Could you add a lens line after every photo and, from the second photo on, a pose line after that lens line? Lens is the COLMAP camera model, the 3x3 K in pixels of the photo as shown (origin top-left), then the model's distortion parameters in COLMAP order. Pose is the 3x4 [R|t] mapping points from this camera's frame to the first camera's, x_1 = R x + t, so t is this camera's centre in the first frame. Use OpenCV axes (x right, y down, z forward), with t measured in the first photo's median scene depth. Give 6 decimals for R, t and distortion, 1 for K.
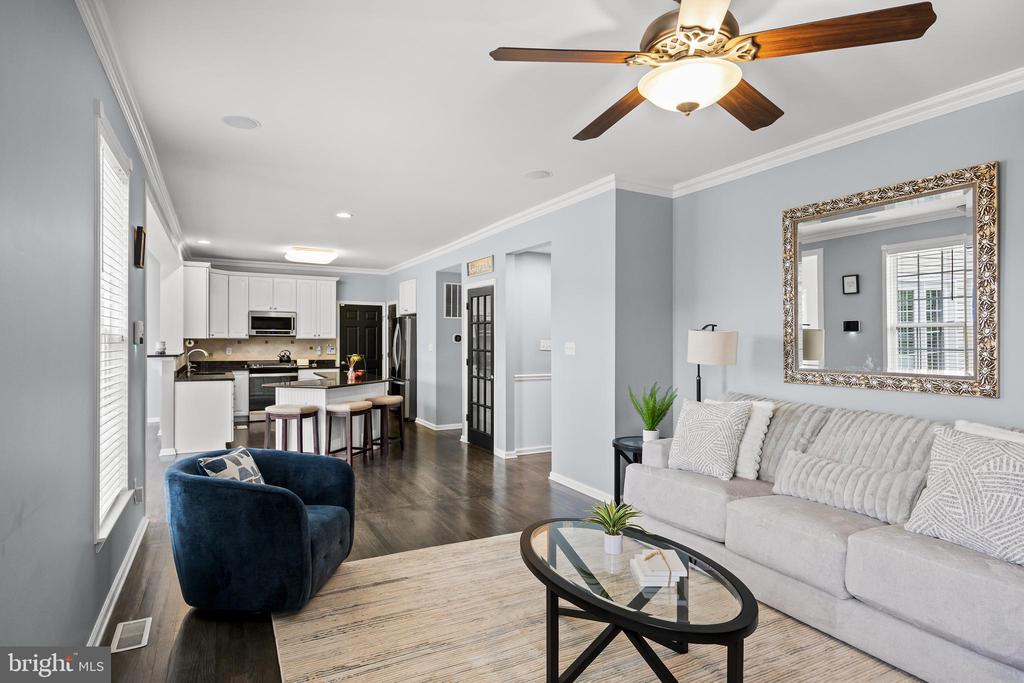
lens RADIAL K [[524.9, 0, 512.0], [0, 524.9, 341.5], [0, 0, 1]] dist [-0.014283, 0.000658]
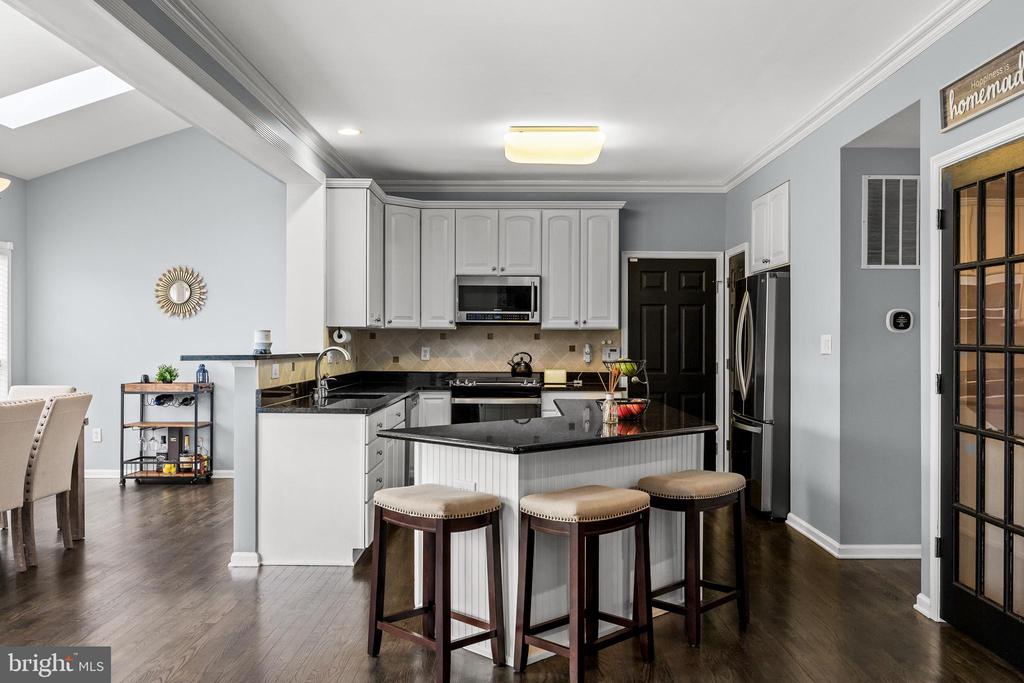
lens RADIAL K [[830.0, 0, 514.7], [0, 830.0, 350.0], [0, 0, 1]] dist [-0.033075, 0.007816]
pose [[0.872678, 0.002428, -0.488290, -0.051607], [-0.000417, 0.999991, 0.004226, 0.011847], [0.488296, -0.003484, 0.872671, 0.317175]]
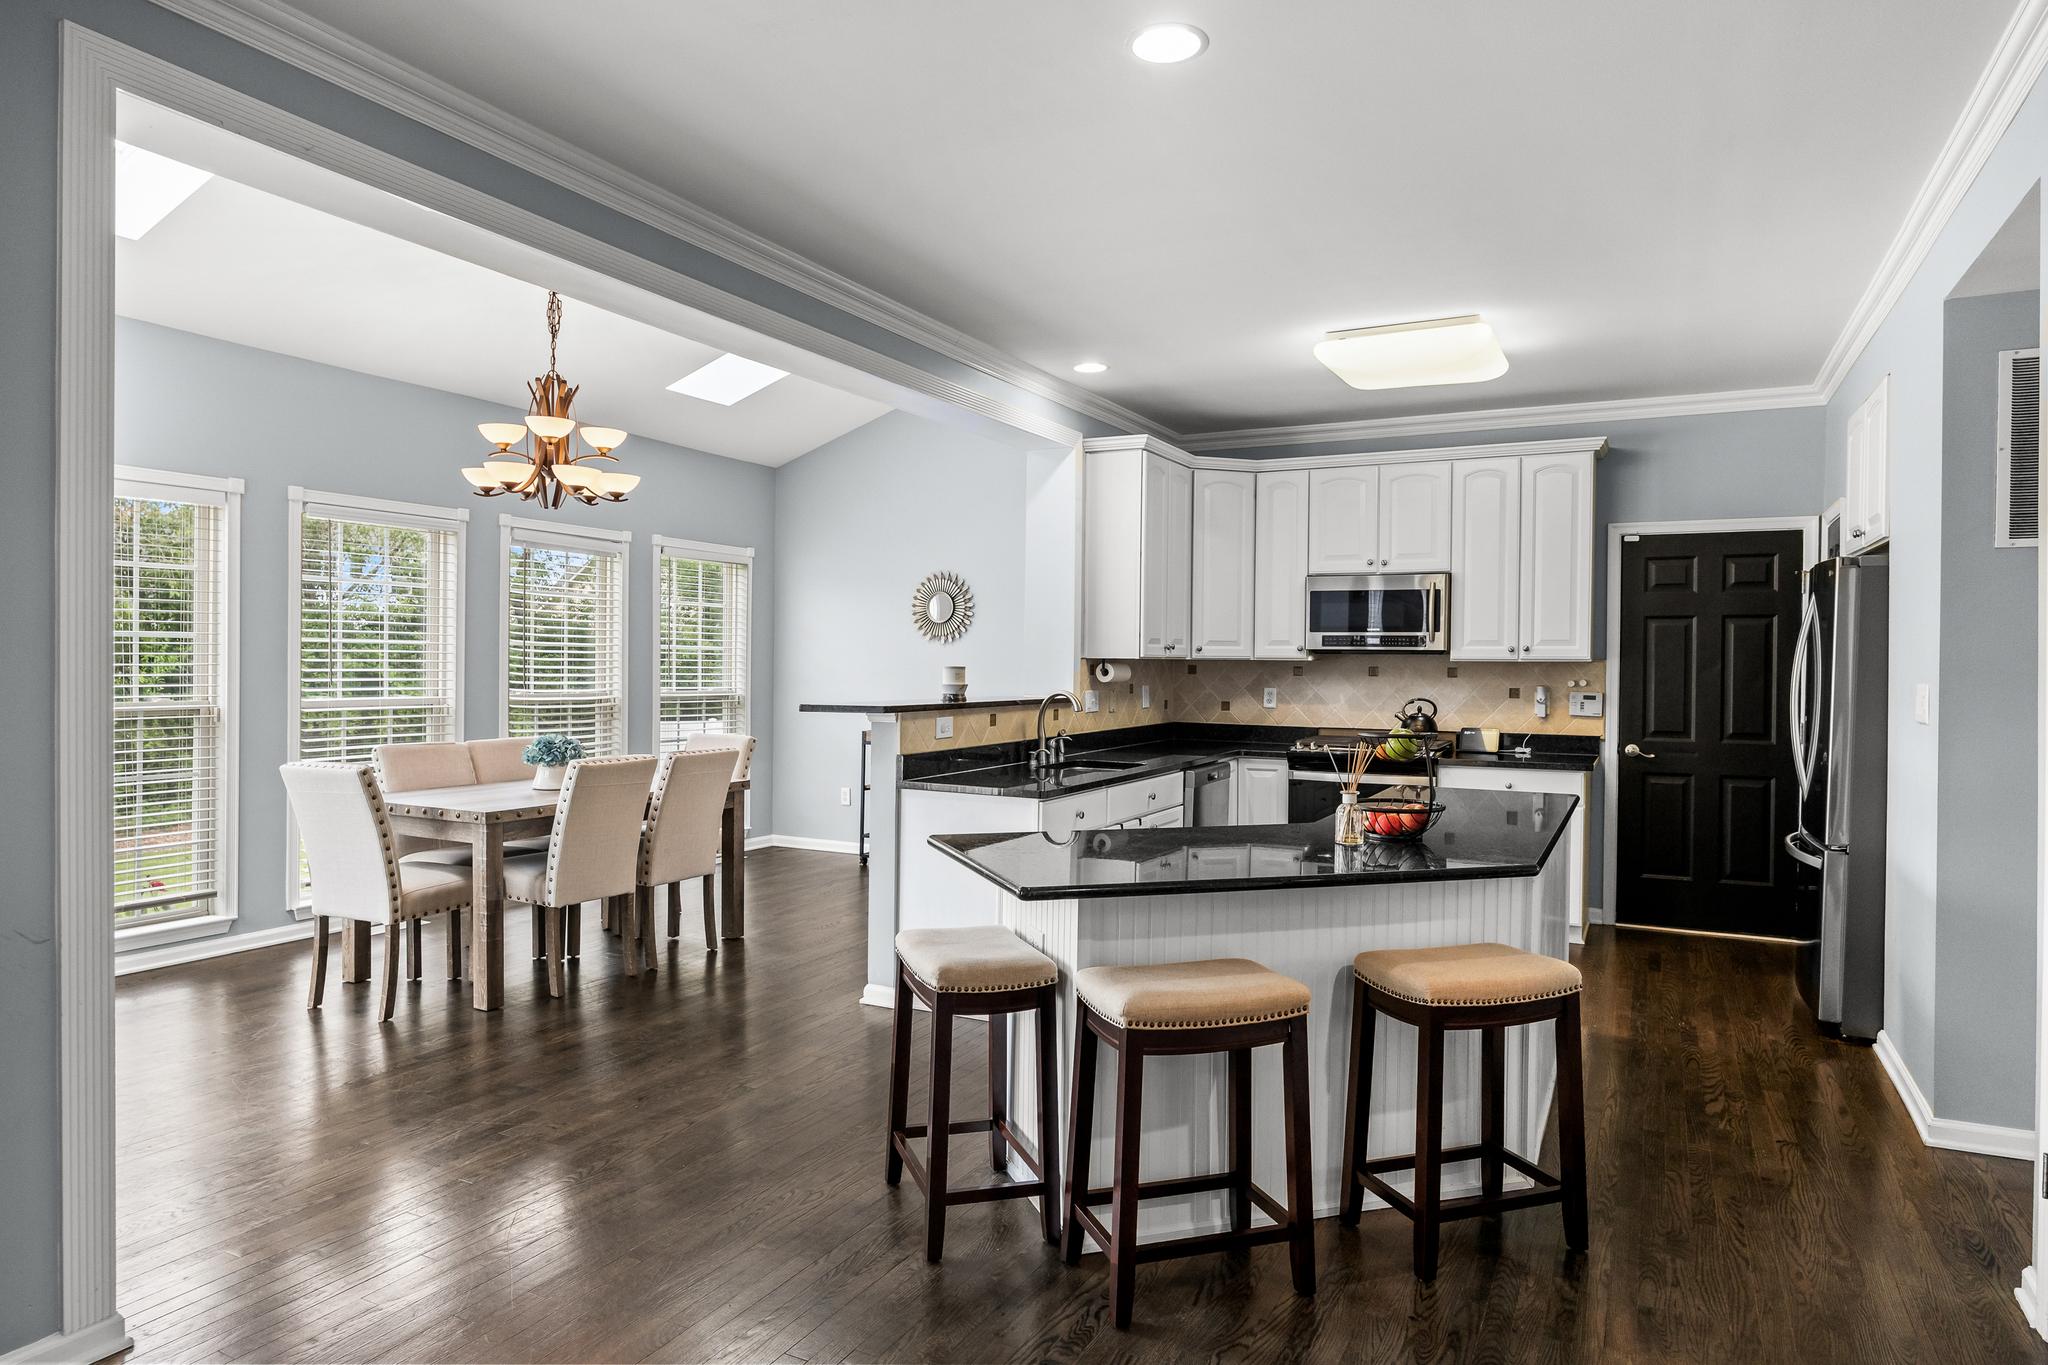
lens RADIAL K [[1202.1, 0, 1028.1], [0, 1202.1, 671.6], [0, 0, 1]] dist [-0.028201, -0.001569]
pose [[0.556922, 0.007153, -0.830534, 0.022146], [-0.007194, 0.999967, 0.003788, -0.000054], [0.830534, 0.003866, 0.556955, 0.445989]]
